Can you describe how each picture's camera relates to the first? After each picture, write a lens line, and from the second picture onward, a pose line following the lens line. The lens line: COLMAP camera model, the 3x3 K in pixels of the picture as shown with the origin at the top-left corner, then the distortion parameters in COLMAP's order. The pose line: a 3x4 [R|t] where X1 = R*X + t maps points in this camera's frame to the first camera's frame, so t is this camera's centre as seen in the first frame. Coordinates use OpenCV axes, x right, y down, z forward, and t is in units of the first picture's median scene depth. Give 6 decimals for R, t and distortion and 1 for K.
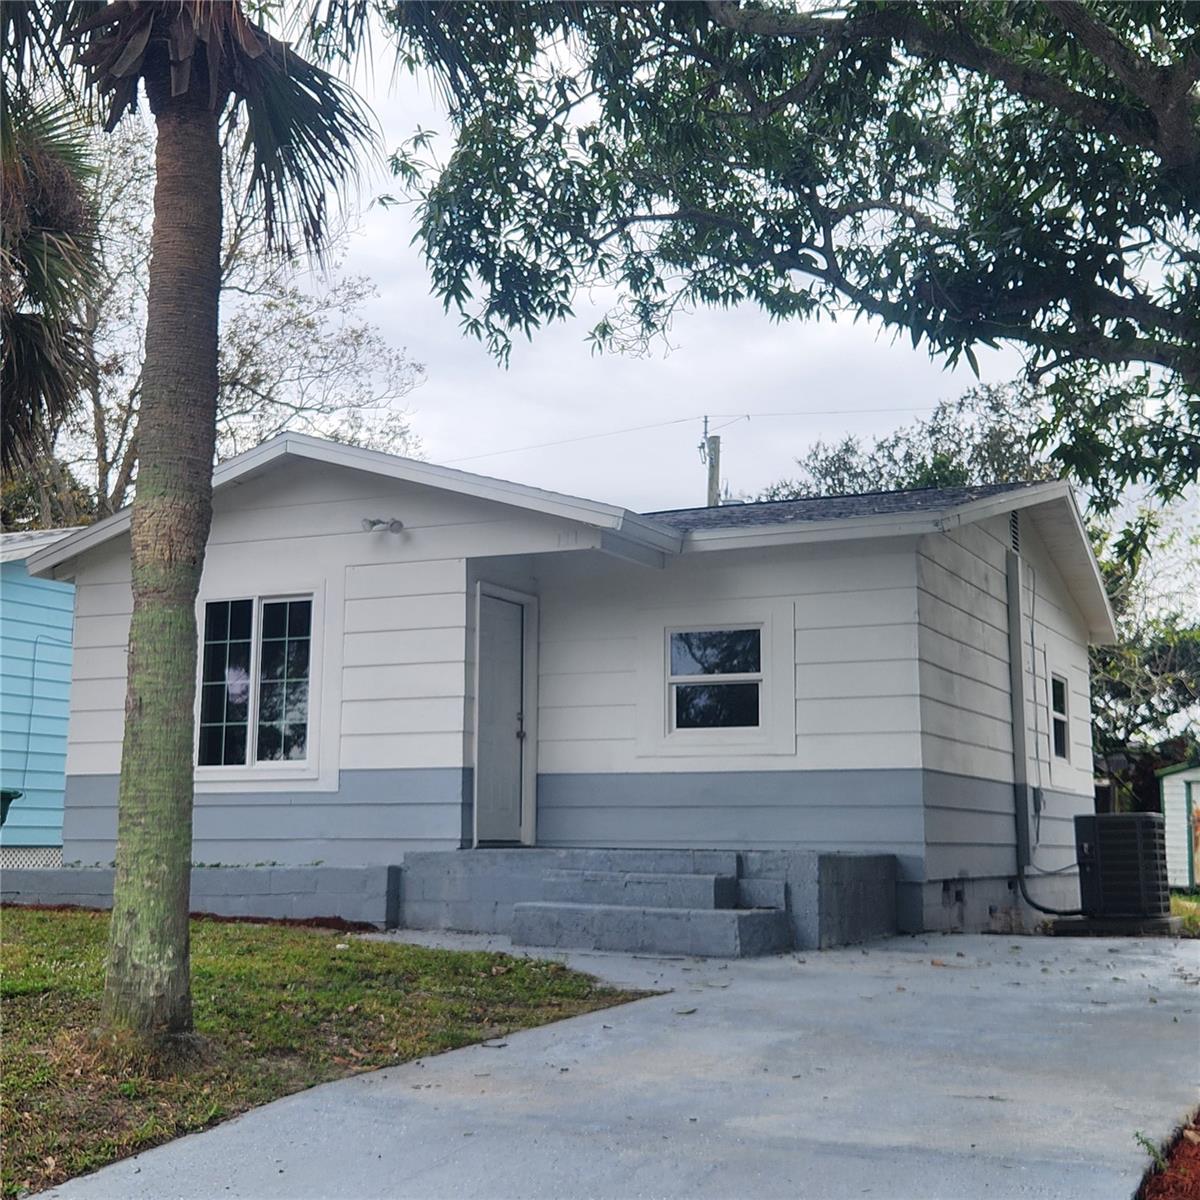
lens RADIAL K [[1737.4, 0, 600.6], [0, 1737.4, 599.1], [0, 0, 1]] dist [0.125837, 0.000000]
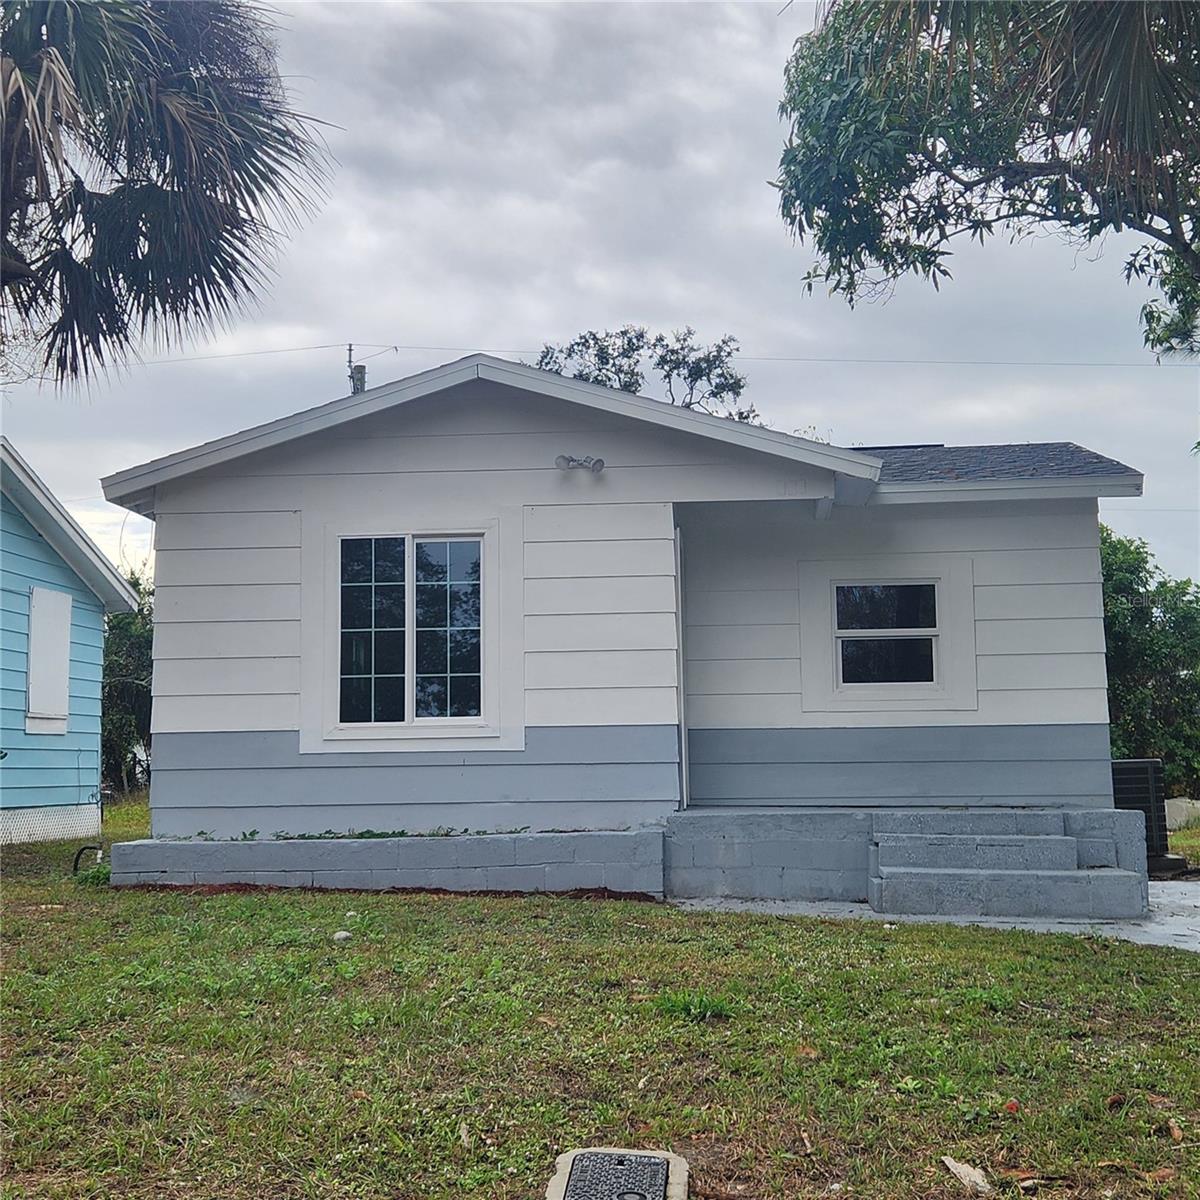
lens RADIAL K [[1737.4, 0, 602.0], [0, 1737.4, 598.3], [0, 0, 1]] dist [0.125837, 0.000000]
pose [[0.933931, 0.019598, 0.356916, -0.438618], [-0.033164, 0.998940, 0.031927, -0.000746], [-0.355912, -0.041654, 0.933591, 0.129828]]
